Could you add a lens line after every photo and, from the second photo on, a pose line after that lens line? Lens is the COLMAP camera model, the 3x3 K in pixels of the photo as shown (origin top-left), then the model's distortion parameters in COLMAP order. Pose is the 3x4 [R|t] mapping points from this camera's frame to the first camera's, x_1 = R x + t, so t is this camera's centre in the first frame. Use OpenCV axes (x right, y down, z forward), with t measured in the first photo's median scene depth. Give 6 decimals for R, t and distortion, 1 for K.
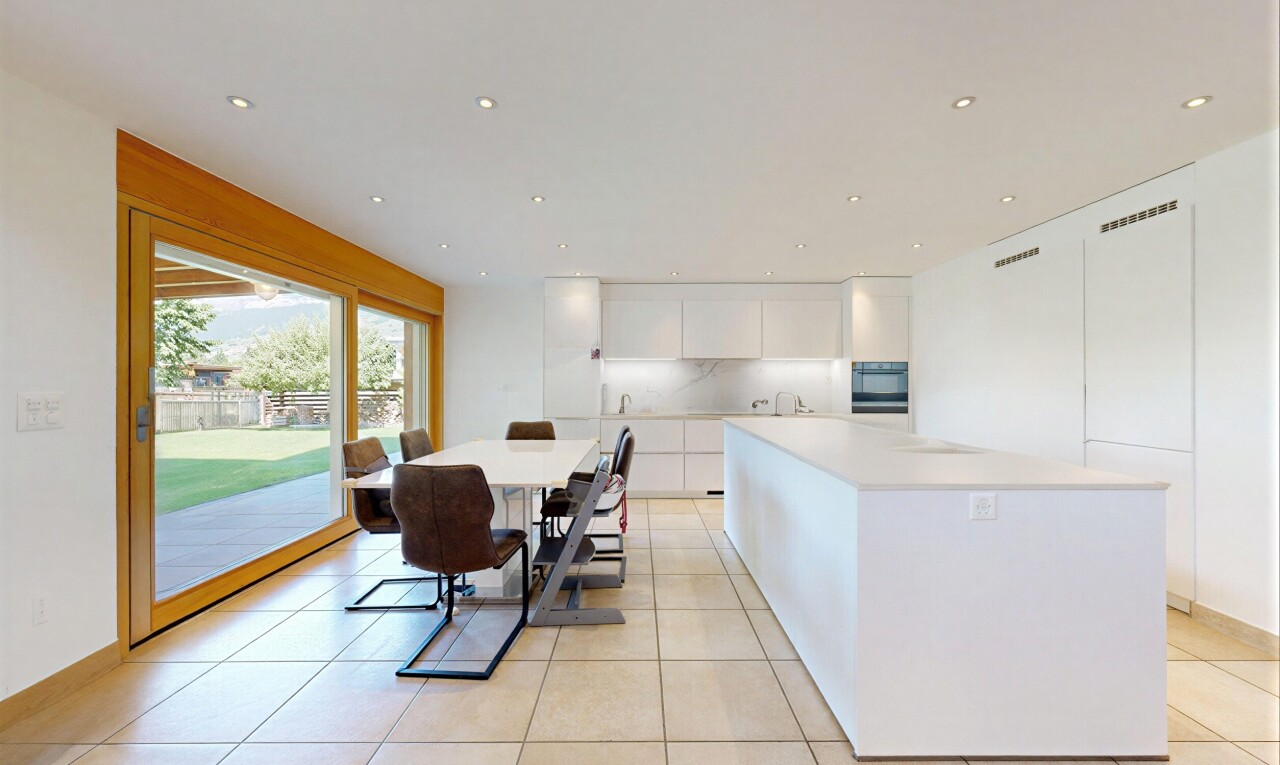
lens RADIAL K [[480.6, 0, 640.0], [0, 480.6, 382.5], [0, 0, 1]] dist [0.000320, 0.000030]
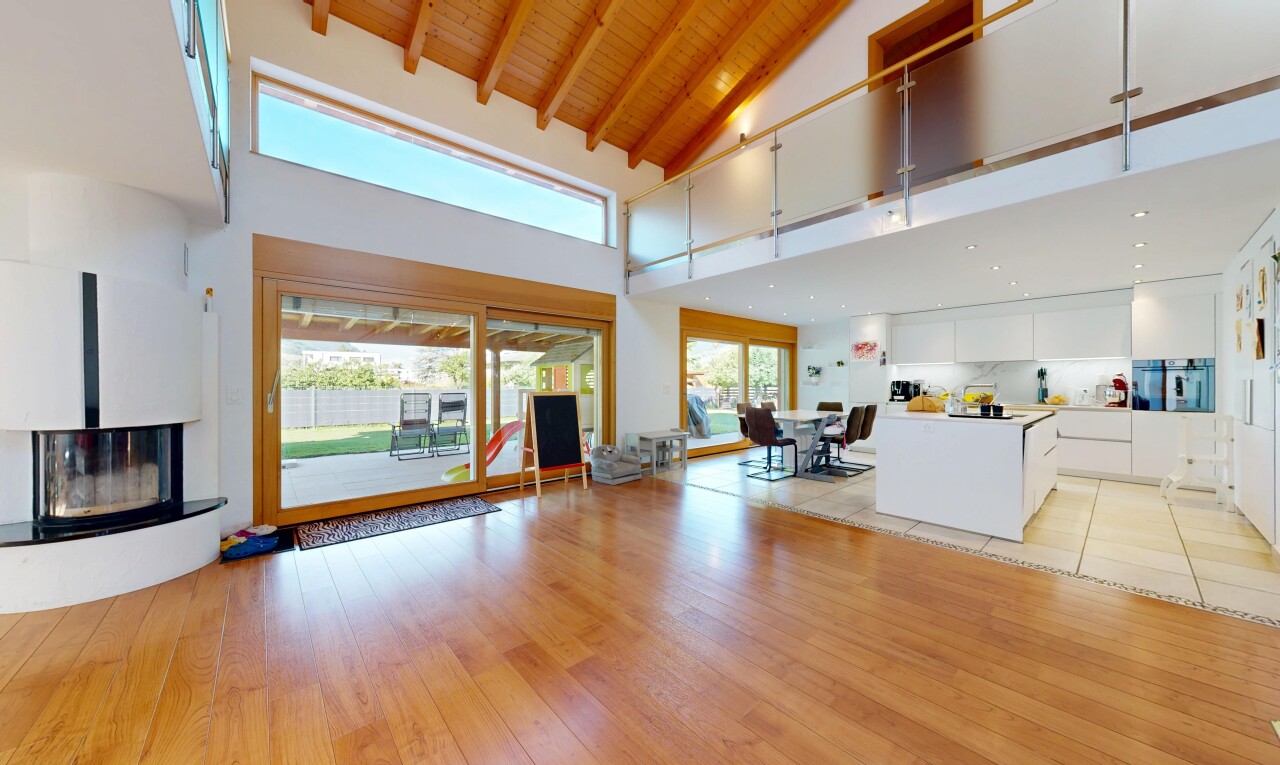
lens RADIAL K [[480.6, 0, 640.0], [0, 480.6, 382.5], [0, 0, 1]] dist [0.000320, 0.000030]
pose [[0.671485, -0.000492, -0.741018, 0.520380], [0.000719, 1.000000, -0.000012, 0.006070], [0.741018, -0.000525, 0.671485, -0.622444]]
